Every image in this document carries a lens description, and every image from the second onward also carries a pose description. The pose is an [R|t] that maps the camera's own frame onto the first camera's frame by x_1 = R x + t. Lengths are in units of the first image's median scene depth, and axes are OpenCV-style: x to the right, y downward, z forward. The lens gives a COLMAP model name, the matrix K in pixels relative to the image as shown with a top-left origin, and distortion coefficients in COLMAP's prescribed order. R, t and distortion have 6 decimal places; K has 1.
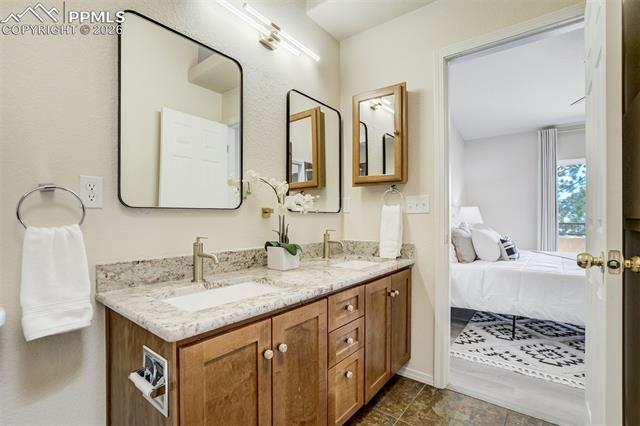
lens RADIAL K [[298.0, 0, 323.7], [0, 298.0, 221.3], [0, 0, 1]] dist [-0.027560, 0.001523]
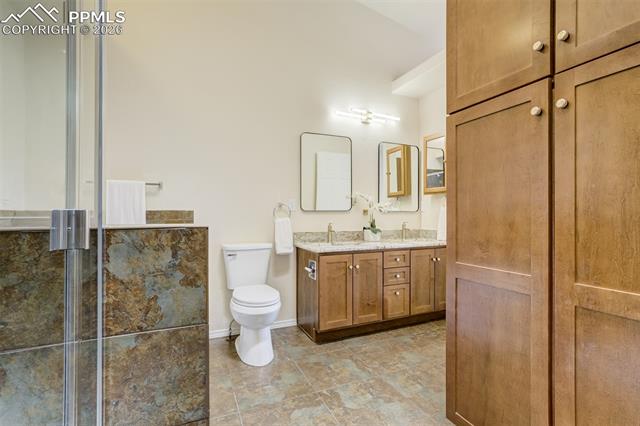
lens RADIAL K [[298.0, 0, 320.3], [0, 298.0, 213.6], [0, 0, 1]] dist [-0.027560, 0.001523]
pose [[0.875948, -0.004712, -0.482382, 0.559832], [-0.004700, 0.999821, -0.018300, 0.019715], [0.482382, 0.018297, 0.875770, -0.947062]]
